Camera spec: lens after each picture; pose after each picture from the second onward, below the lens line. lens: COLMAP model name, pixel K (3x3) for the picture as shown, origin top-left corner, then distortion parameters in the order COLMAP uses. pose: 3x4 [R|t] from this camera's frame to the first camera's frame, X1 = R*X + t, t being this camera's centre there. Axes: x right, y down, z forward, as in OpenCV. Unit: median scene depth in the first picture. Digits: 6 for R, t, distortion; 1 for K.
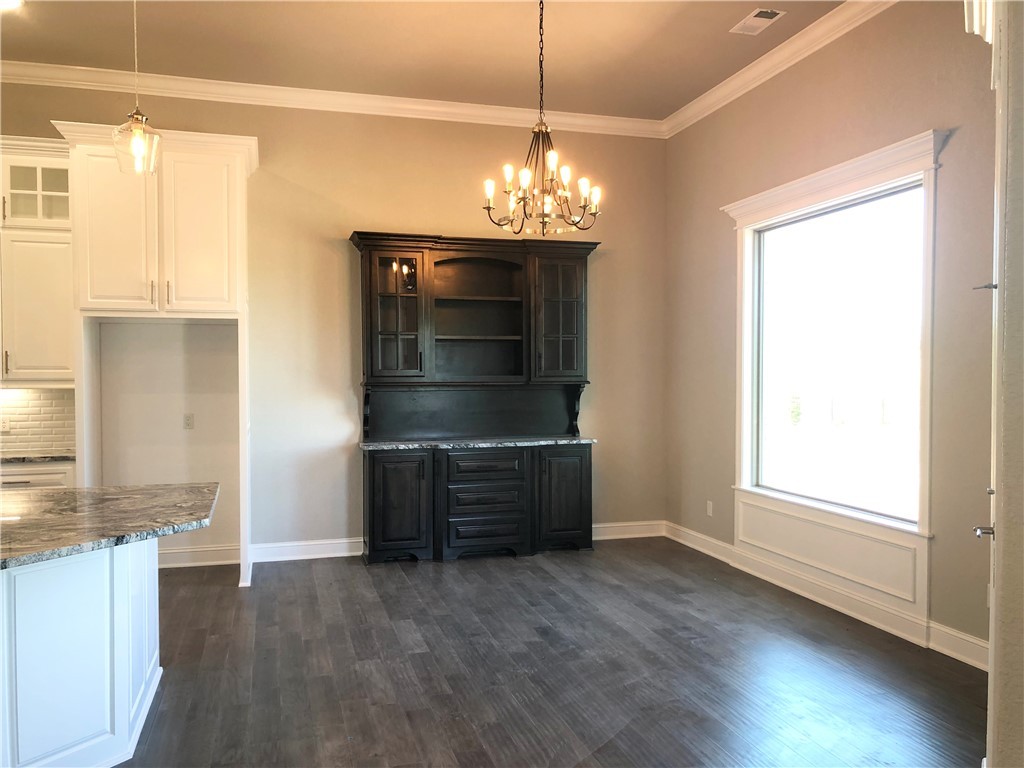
lens RADIAL K [[822.3, 0, 512.0], [0, 822.3, 384.0], [0, 0, 1]] dist [0.039920, -0.007282]
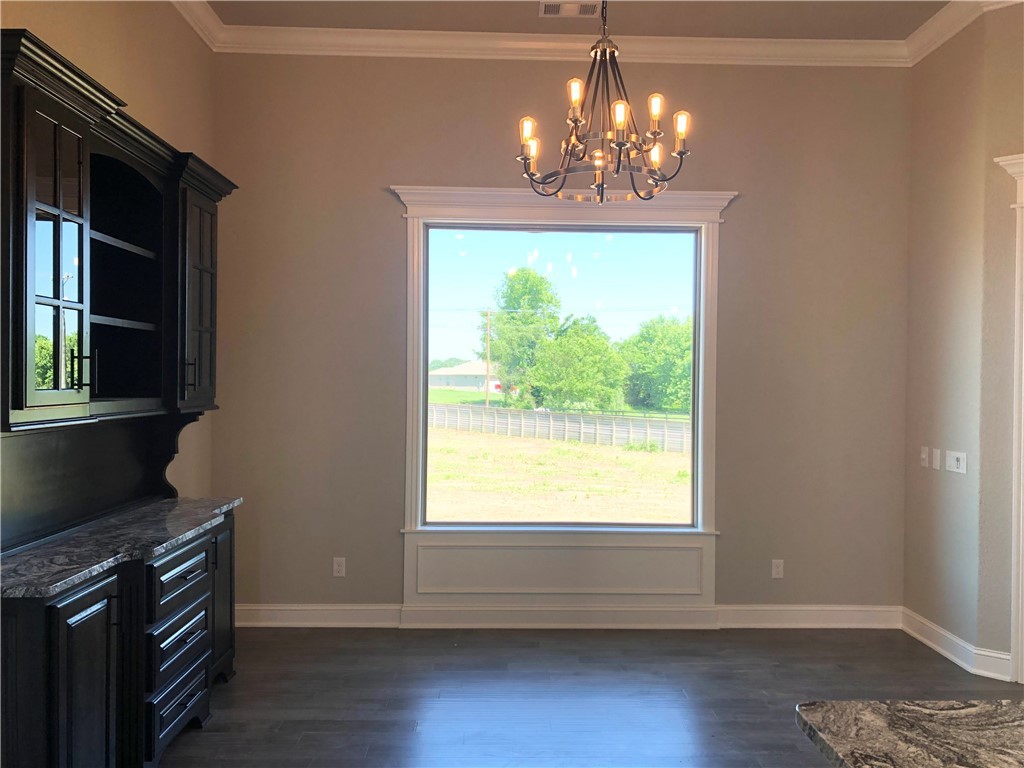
lens RADIAL K [[850.0, 0, 512.0], [0, 850.0, 384.0], [0, 0, 1]] dist [0.055586, 0.000250]
pose [[0.256364, 0.001334, 0.966579, -0.529690], [0.002640, 0.999994, -0.002080, -0.019208], [-0.966577, 0.003085, 0.256359, 0.690000]]
